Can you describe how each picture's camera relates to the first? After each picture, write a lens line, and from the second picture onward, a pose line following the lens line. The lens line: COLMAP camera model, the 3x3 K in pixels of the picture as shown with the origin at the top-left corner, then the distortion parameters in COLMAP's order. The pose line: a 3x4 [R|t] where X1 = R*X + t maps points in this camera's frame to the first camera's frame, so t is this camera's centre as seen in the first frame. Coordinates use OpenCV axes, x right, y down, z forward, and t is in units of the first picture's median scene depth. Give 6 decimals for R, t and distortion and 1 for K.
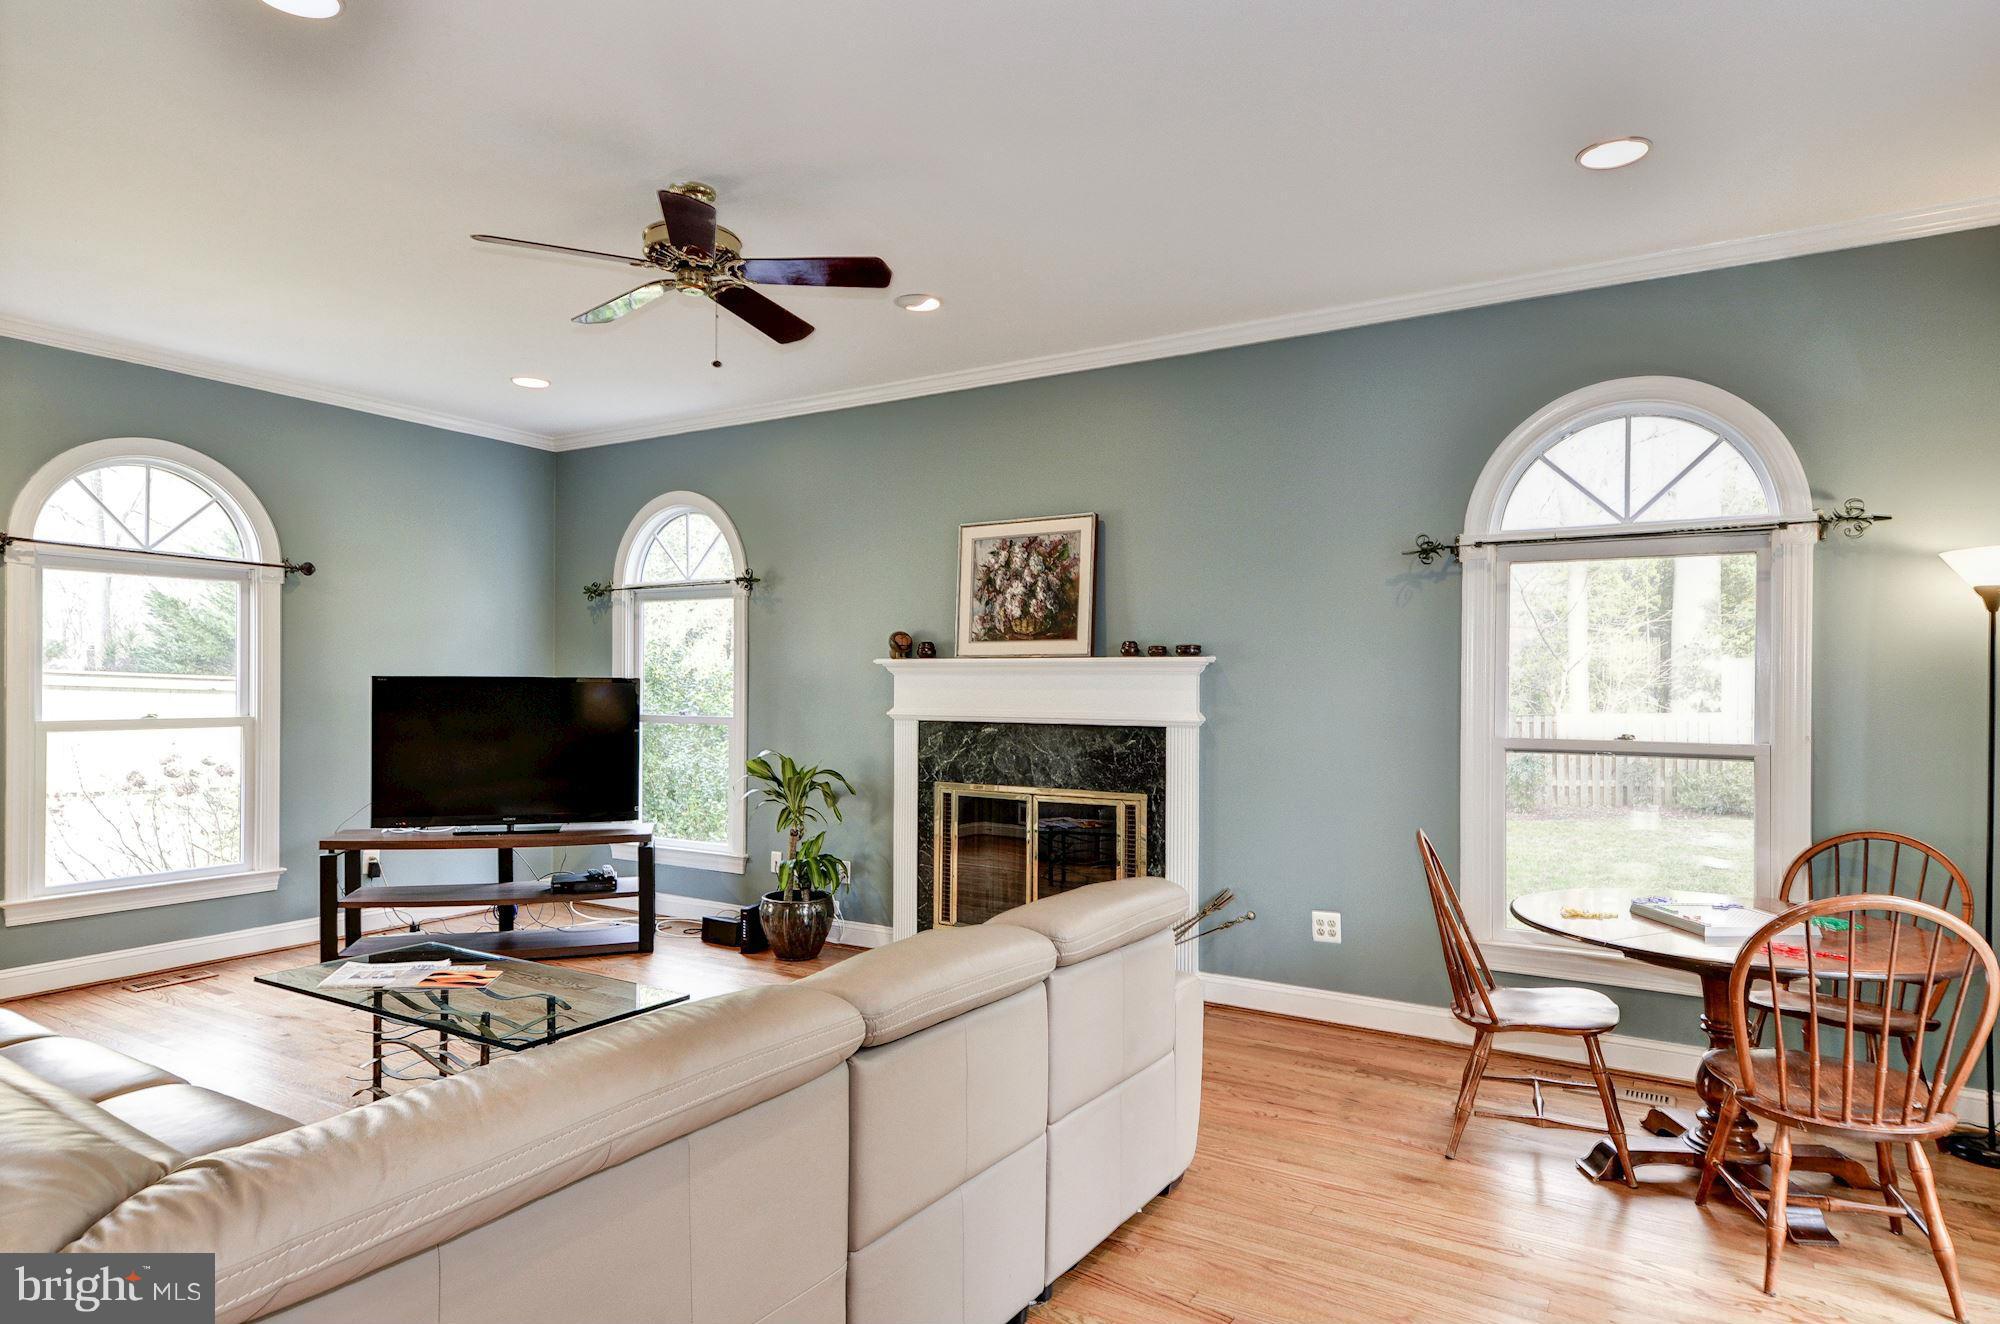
lens RADIAL K [[1163.7, 0, 992.2], [0, 1163.7, 673.3], [0, 0, 1]] dist [0.027171, 0.000473]
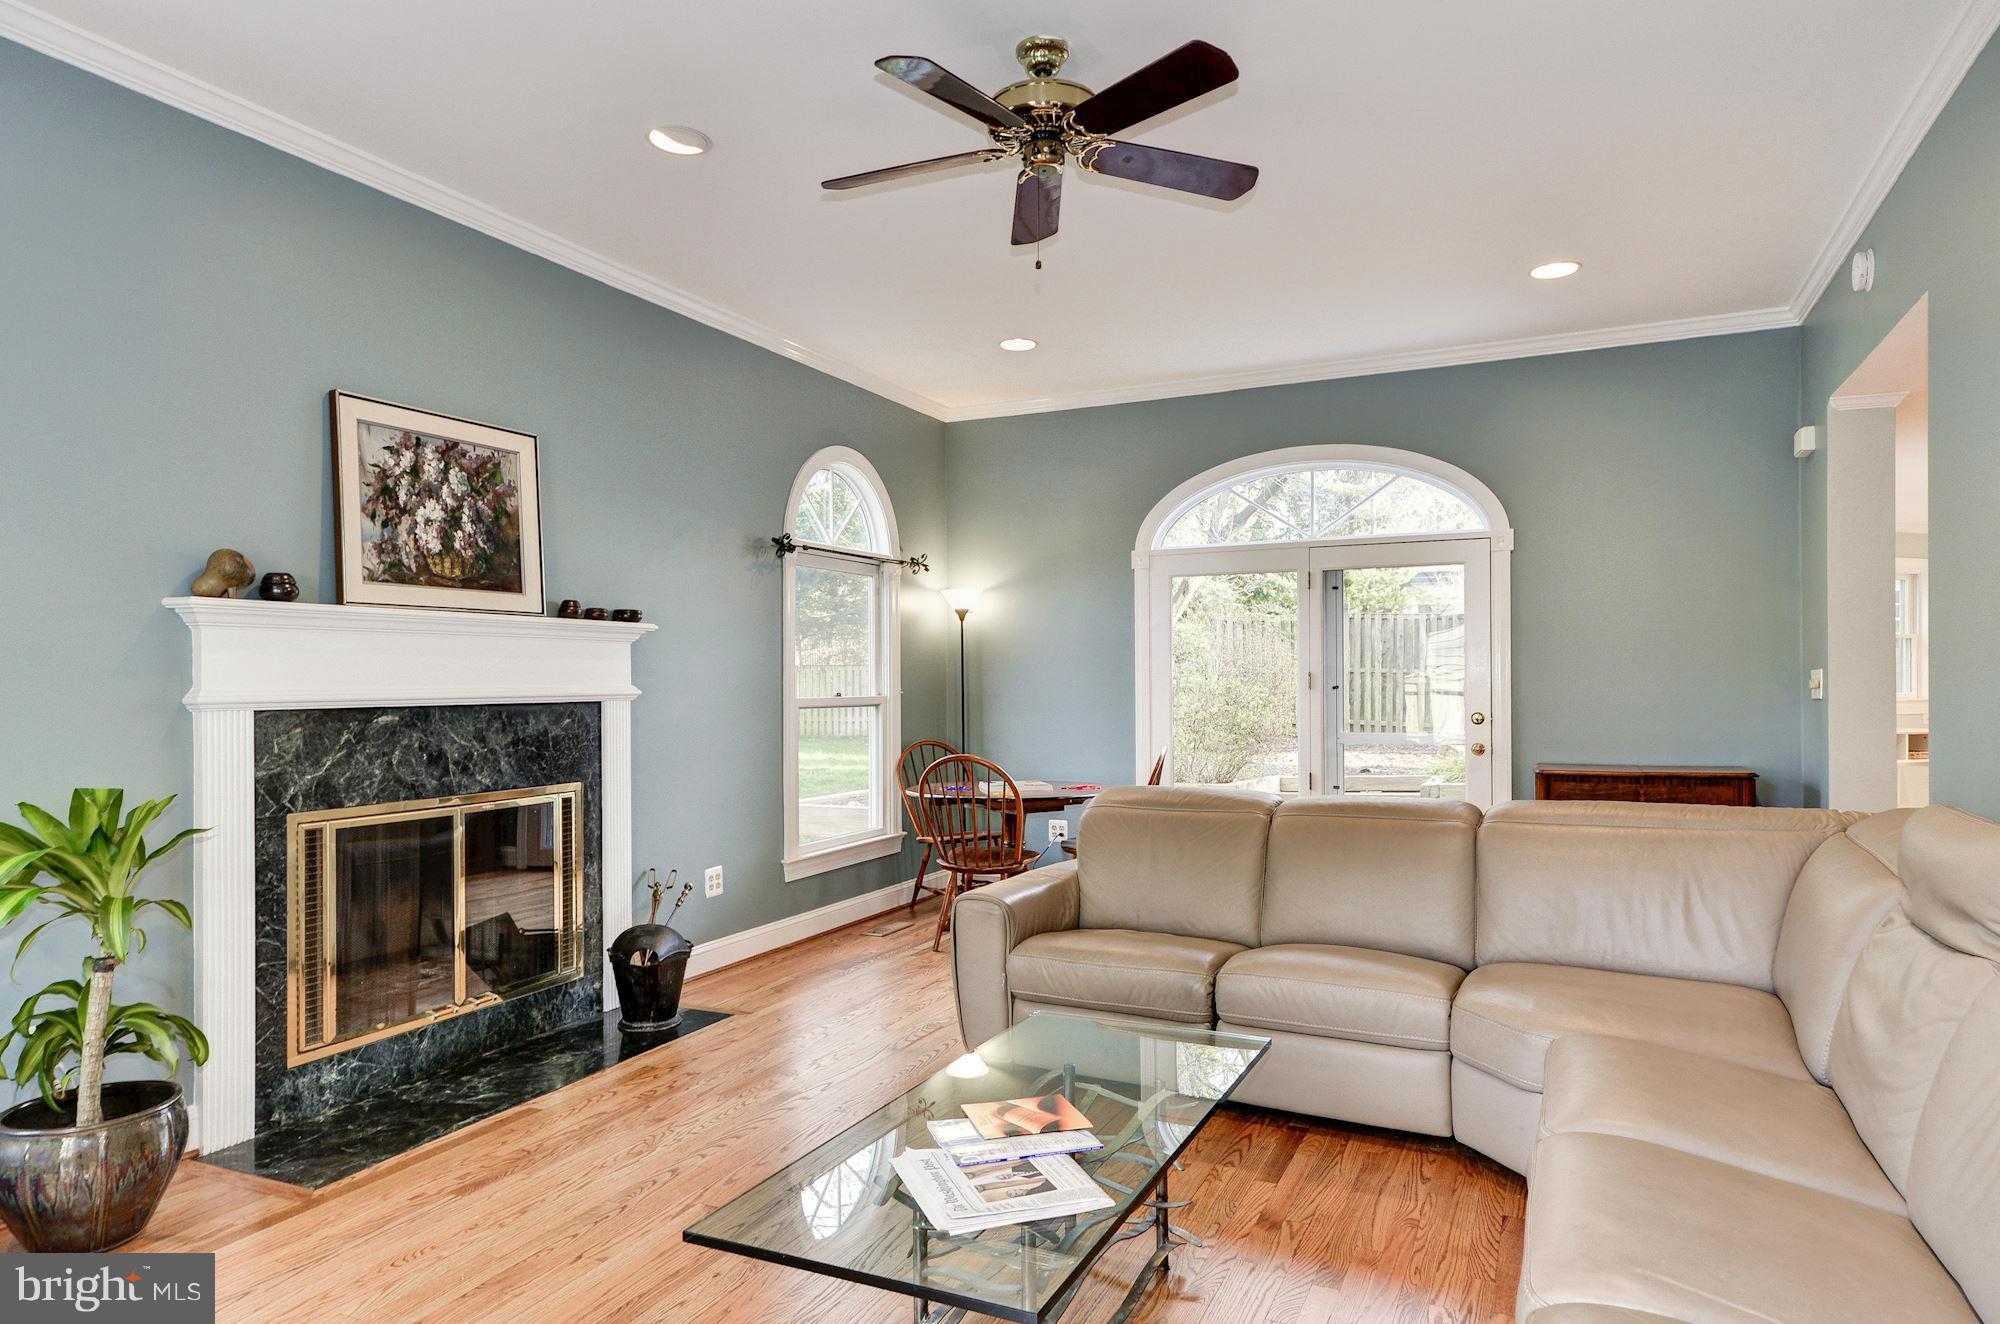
lens RADIAL K [[1163.7, 0, 998.0], [0, 1163.7, 670.8], [0, 0, 1]] dist [0.027171, 0.000473]
pose [[-0.093106, 0.004655, 0.995645, -0.701279], [0.002115, 0.999988, -0.004478, 0.025782], [-0.995654, 0.001689, -0.093115, 0.732389]]
